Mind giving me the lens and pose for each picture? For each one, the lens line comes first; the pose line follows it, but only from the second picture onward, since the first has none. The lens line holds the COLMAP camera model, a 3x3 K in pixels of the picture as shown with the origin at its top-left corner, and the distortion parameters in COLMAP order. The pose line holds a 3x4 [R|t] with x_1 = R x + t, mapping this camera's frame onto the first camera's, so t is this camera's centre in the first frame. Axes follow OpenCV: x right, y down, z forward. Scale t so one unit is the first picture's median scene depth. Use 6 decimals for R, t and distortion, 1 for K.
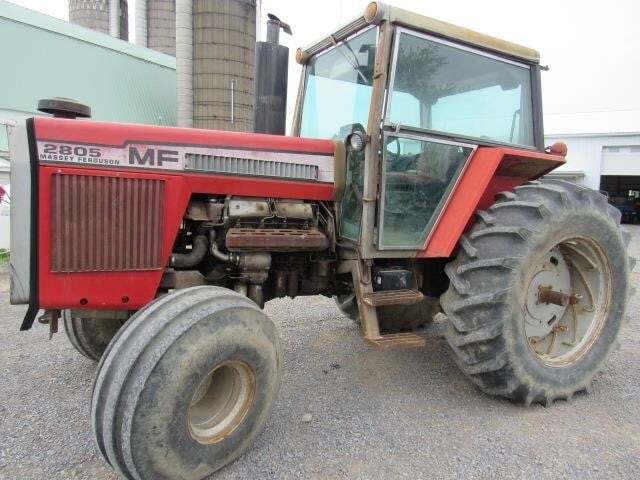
lens RADIAL K [[457.7, 0, 320.0], [0, 457.7, 240.0], [0, 0, 1]] dist [-0.029106, 0.003075]
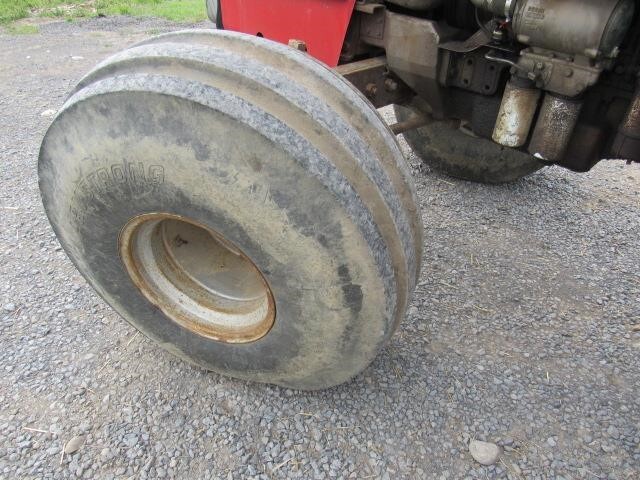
lens RADIAL K [[457.7, 0, 320.0], [0, 457.7, 240.0], [0, 0, 1]] dist [-0.029106, 0.003075]
pose [[0.309780, 0.516939, -0.798004, 0.151353], [-0.109299, 0.853087, 0.510192, 0.034801], [0.944505, -0.070826, 0.320770, 0.739040]]
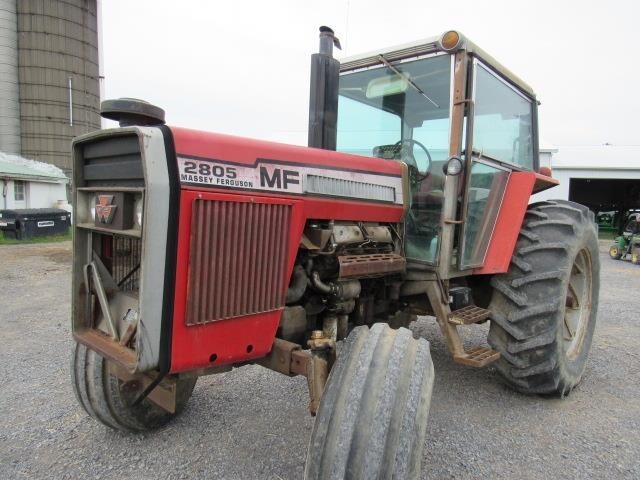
lens RADIAL K [[457.7, 0, 320.0], [0, 457.7, 240.0], [0, 0, 1]] dist [-0.029106, 0.003075]
pose [[0.931158, -0.034027, 0.363025, -0.545978], [0.041413, 0.999063, -0.012581, -0.046732], [-0.362256, 0.026749, 0.931695, 0.154997]]
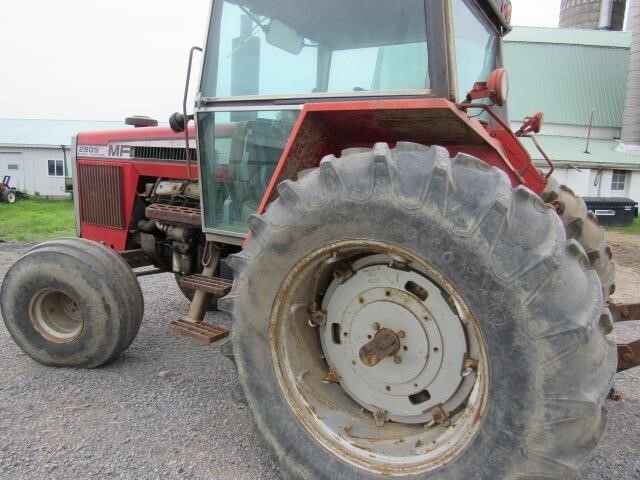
lens RADIAL K [[457.7, 0, 320.0], [0, 457.7, 240.0], [0, 0, 1]] dist [-0.029106, 0.003075]
pose [[0.524172, 0.098761, -0.845867, 1.082871], [-0.105487, 0.993133, 0.050586, -0.036035], [0.845054, 0.062712, 0.530990, 0.706367]]
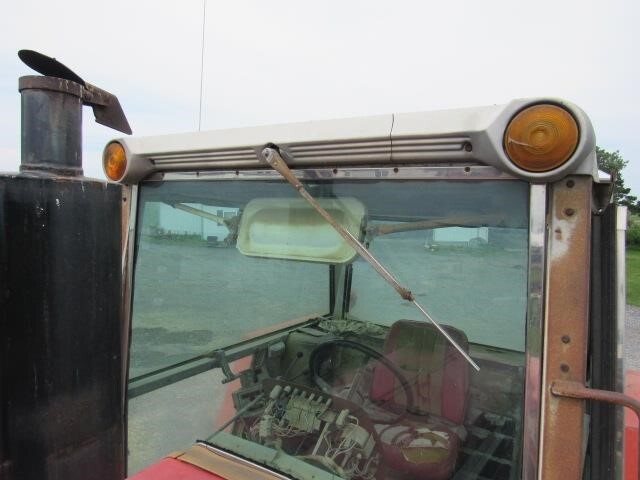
lens RADIAL K [[457.7, 0, 320.0], [0, 457.7, 240.0], [0, 0, 1]] dist [-0.029106, 0.003075]
pose [[0.859216, -0.059430, 0.508149, -0.123282], [0.065675, 0.997825, 0.005651, -0.447921], [-0.507380, 0.028517, 0.861250, 0.834019]]
